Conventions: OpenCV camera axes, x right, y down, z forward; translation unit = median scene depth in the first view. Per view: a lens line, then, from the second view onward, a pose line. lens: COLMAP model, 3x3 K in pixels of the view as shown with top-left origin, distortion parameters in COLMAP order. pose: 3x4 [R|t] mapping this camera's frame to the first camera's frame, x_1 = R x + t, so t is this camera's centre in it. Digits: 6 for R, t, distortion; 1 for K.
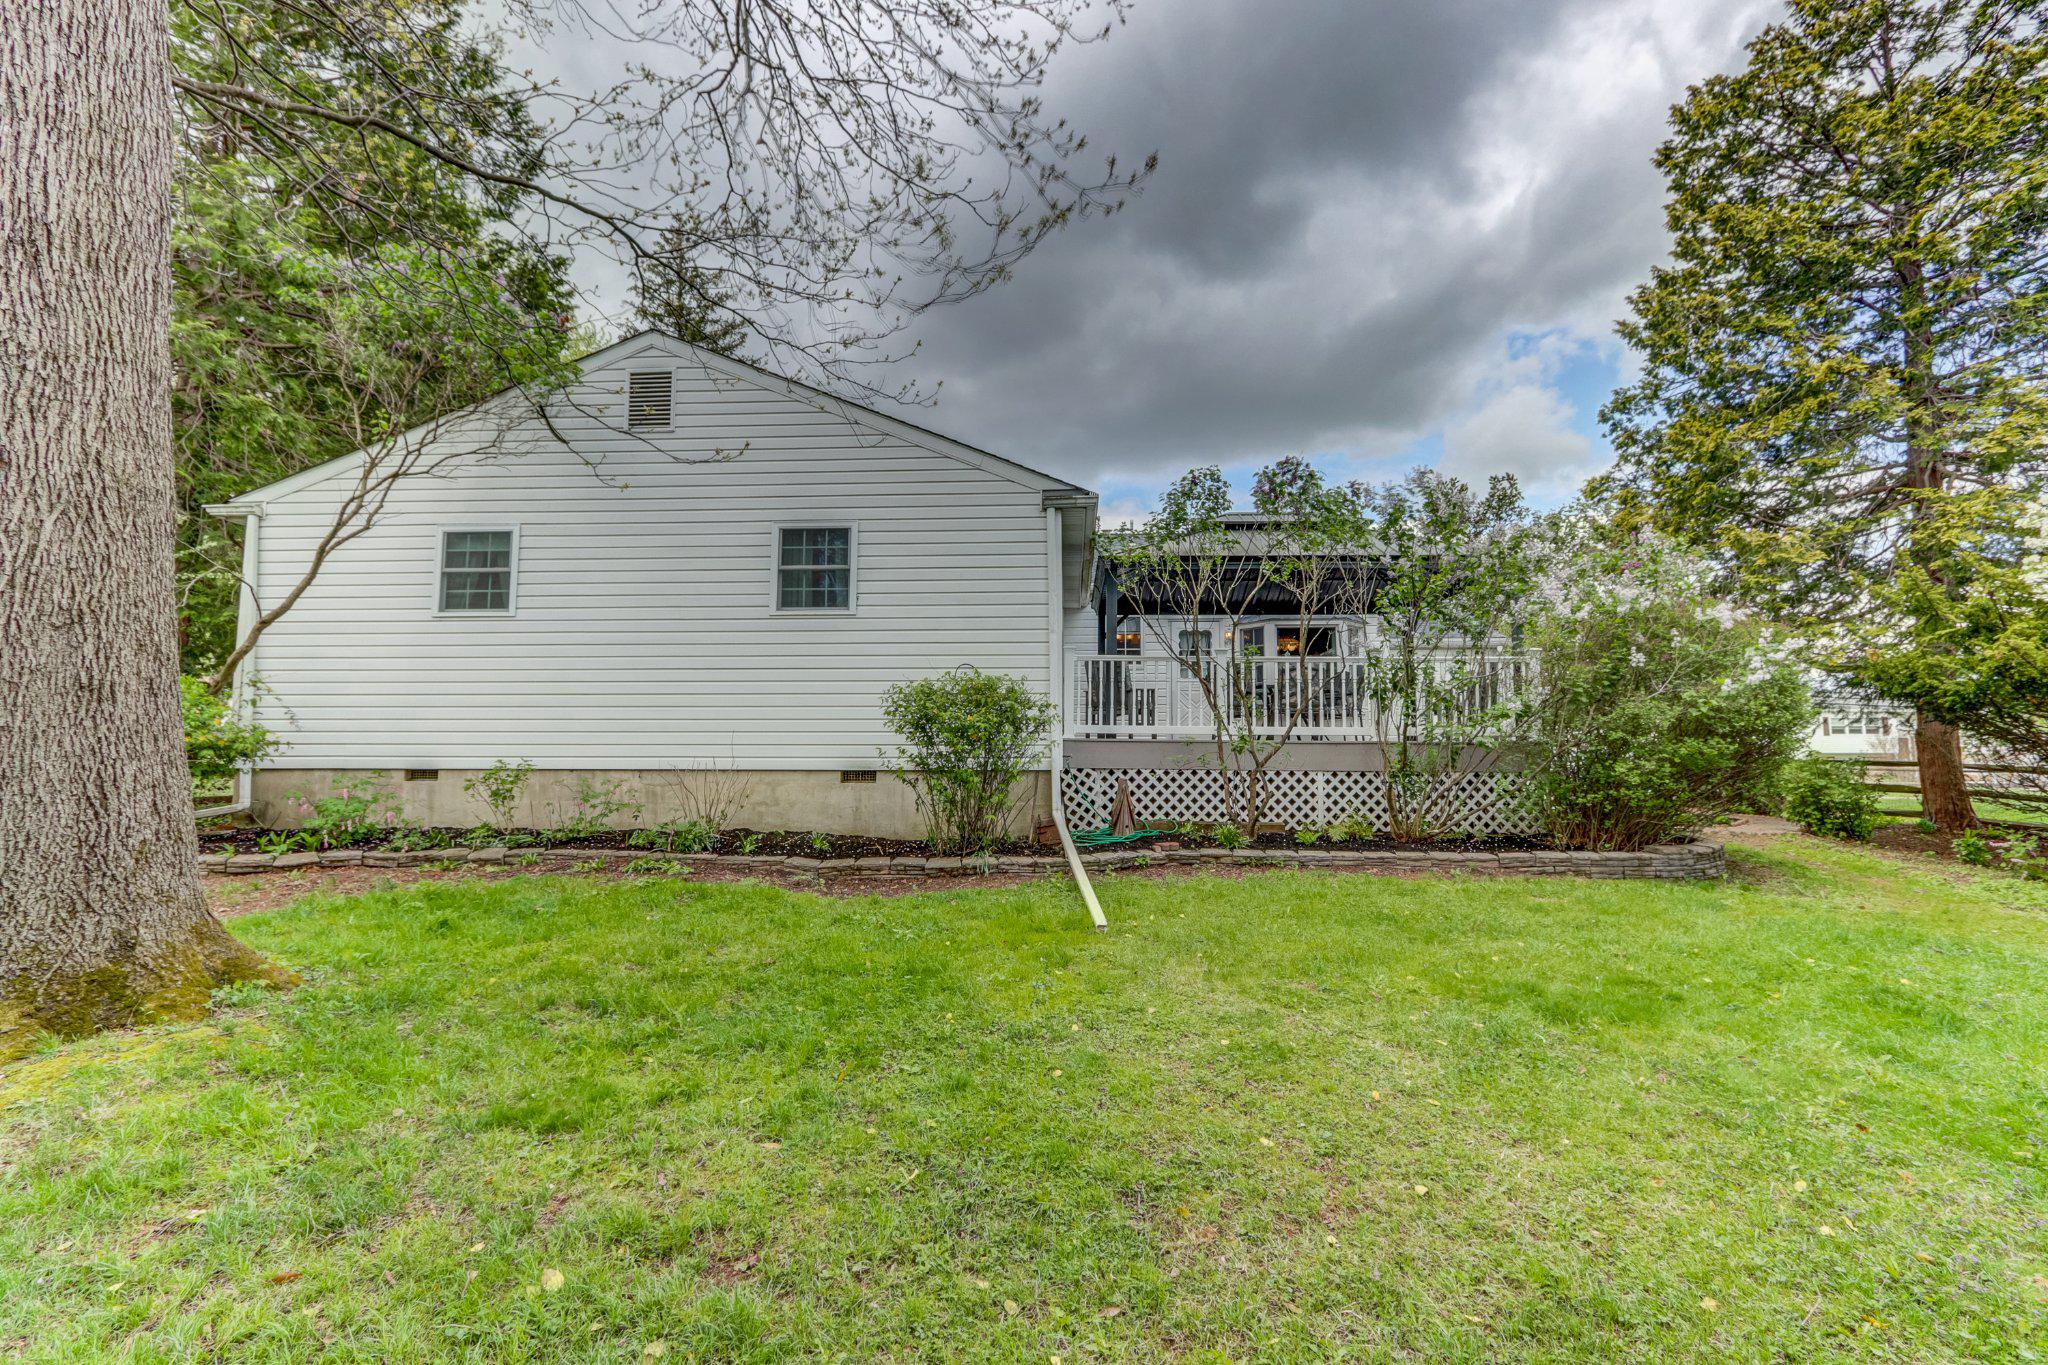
lens RADIAL K [[949.1, 0, 1027.7], [0, 949.1, 659.7], [0, 0, 1]] dist [0.000340, 0.001745]
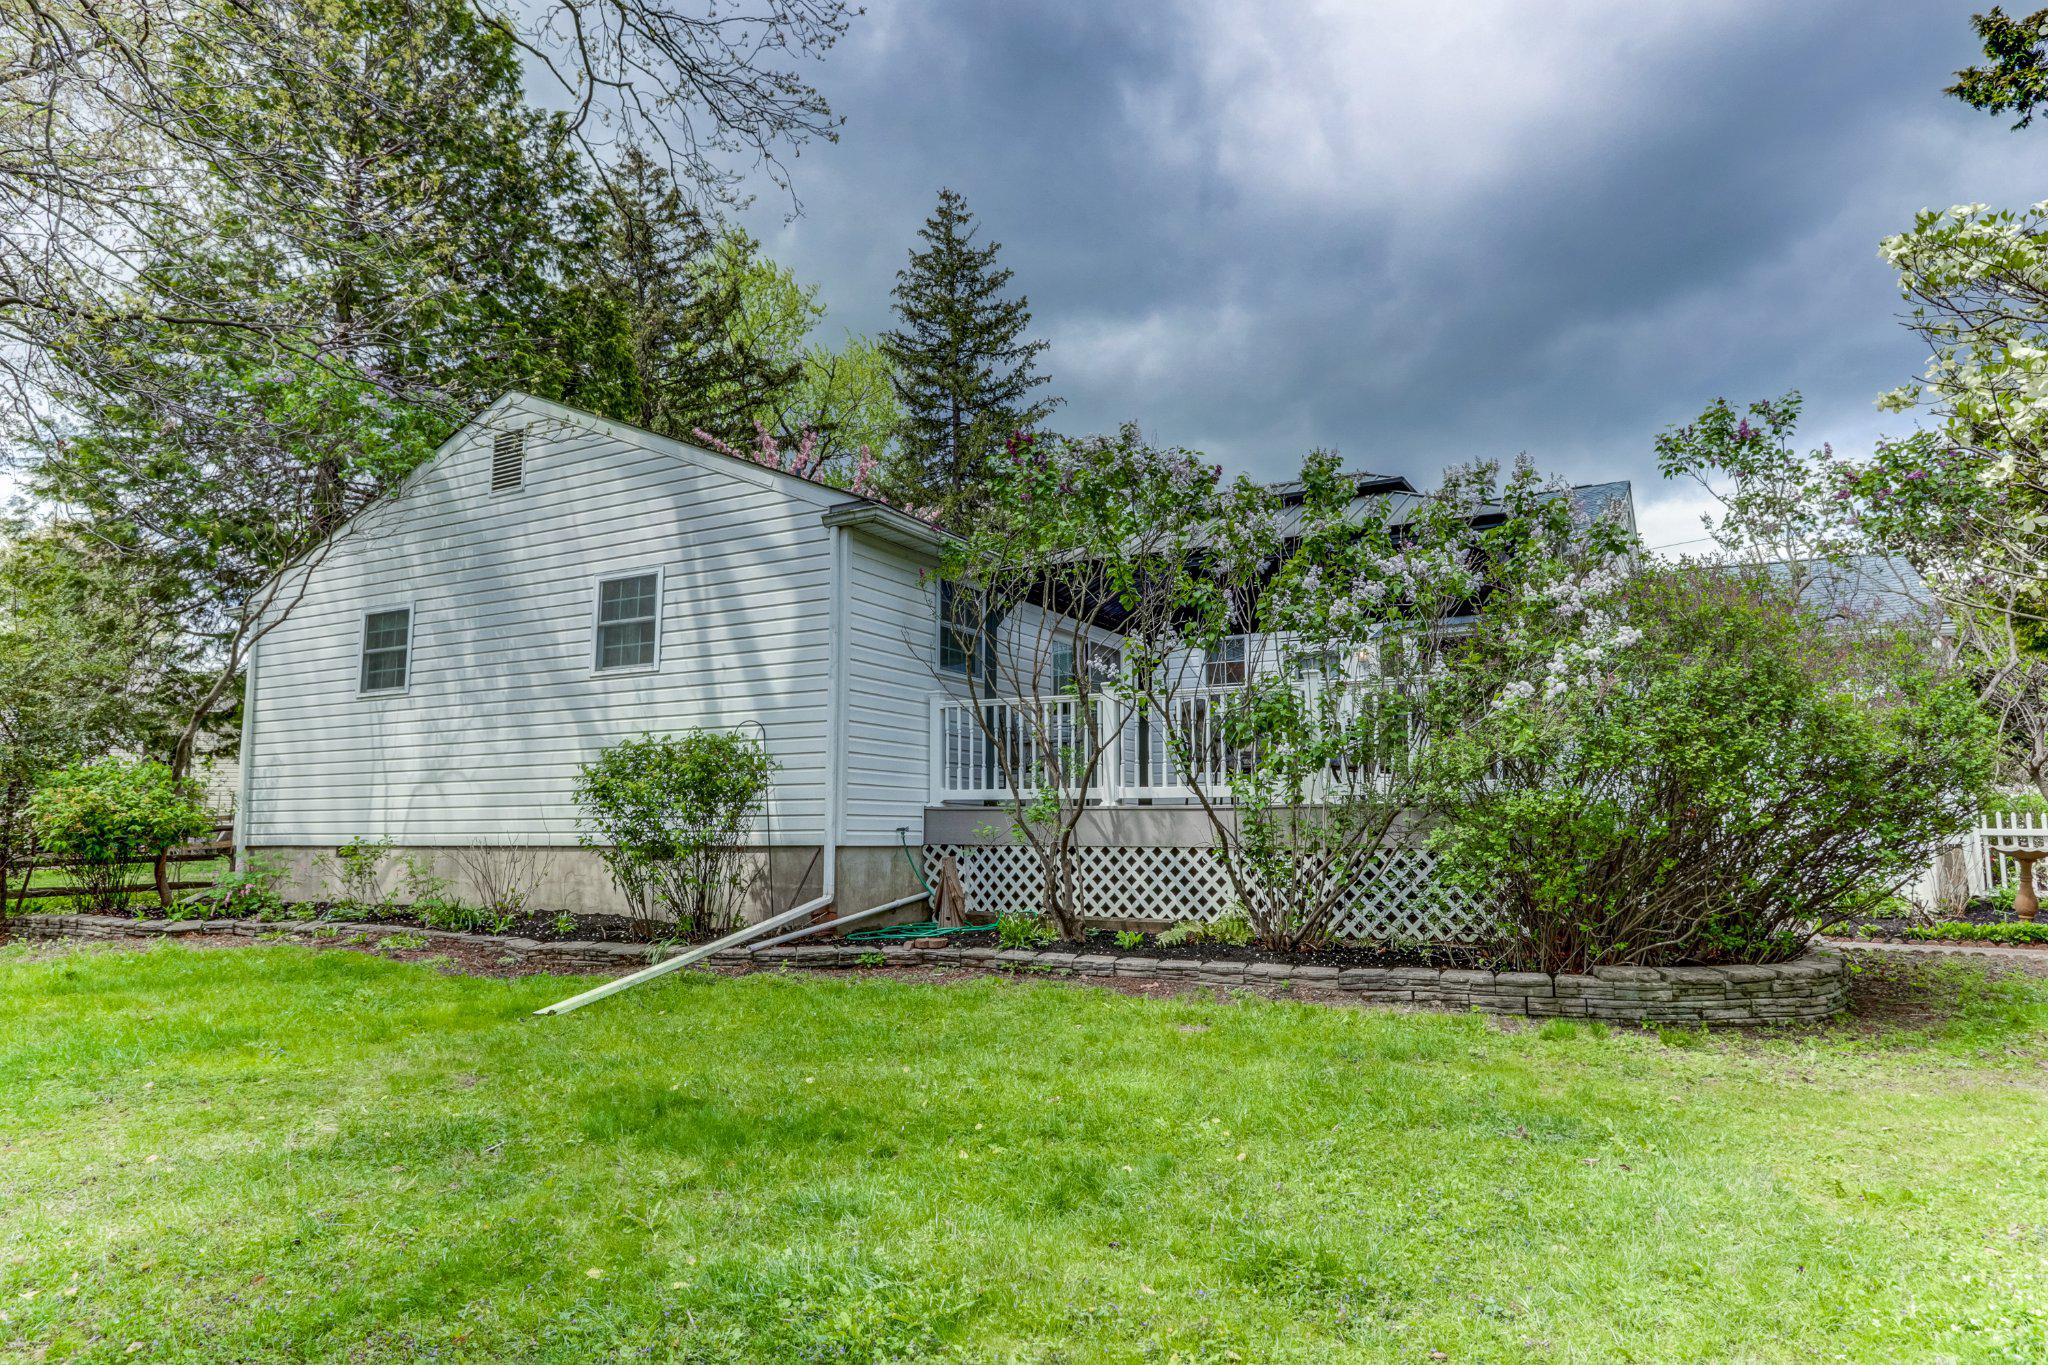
lens RADIAL K [[1278.5, 0, 1024.0], [0, 1278.5, 682.5], [0, 0, 1]] dist [-0.009496, -0.000017]
pose [[0.894610, -0.058307, -0.443027, 0.645064], [0.049664, 0.998282, -0.031097, 0.017349], [0.444079, 0.005817, 0.895969, 0.082135]]
